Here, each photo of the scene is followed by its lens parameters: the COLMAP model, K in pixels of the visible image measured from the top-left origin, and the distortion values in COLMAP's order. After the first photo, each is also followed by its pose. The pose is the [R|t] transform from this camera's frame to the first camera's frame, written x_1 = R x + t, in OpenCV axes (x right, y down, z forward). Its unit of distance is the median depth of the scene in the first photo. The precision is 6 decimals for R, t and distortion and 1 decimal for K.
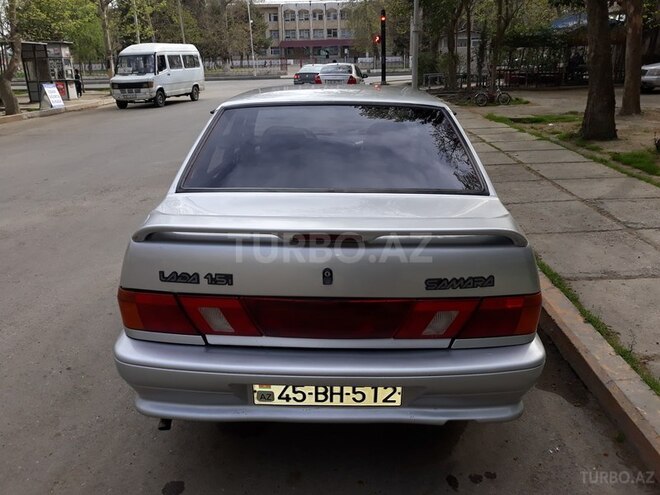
lens RADIAL K [[553.0, 0, 326.7], [0, 553.0, 248.2], [0, 0, 1]] dist [-0.018177, 0.021274]
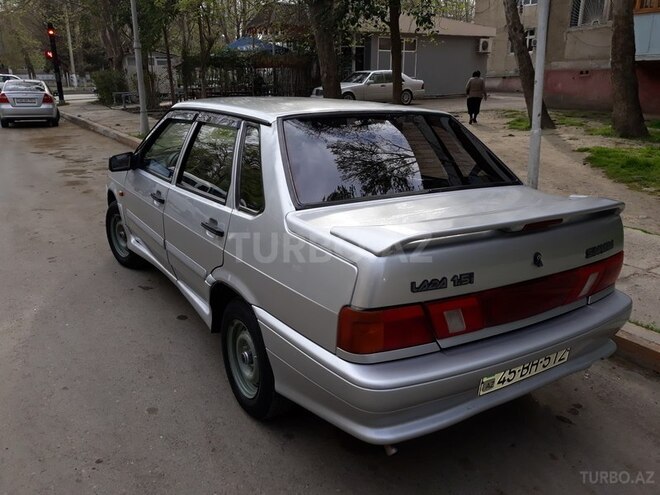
lens RADIAL K [[553.0, 0, 326.7], [0, 553.0, 248.2], [0, 0, 1]] dist [-0.018177, 0.021274]
pose [[0.833059, -0.141280, 0.534839, -0.890645], [0.159148, 0.987171, 0.012878, -0.050056], [-0.529796, 0.074391, 0.844856, 0.260705]]
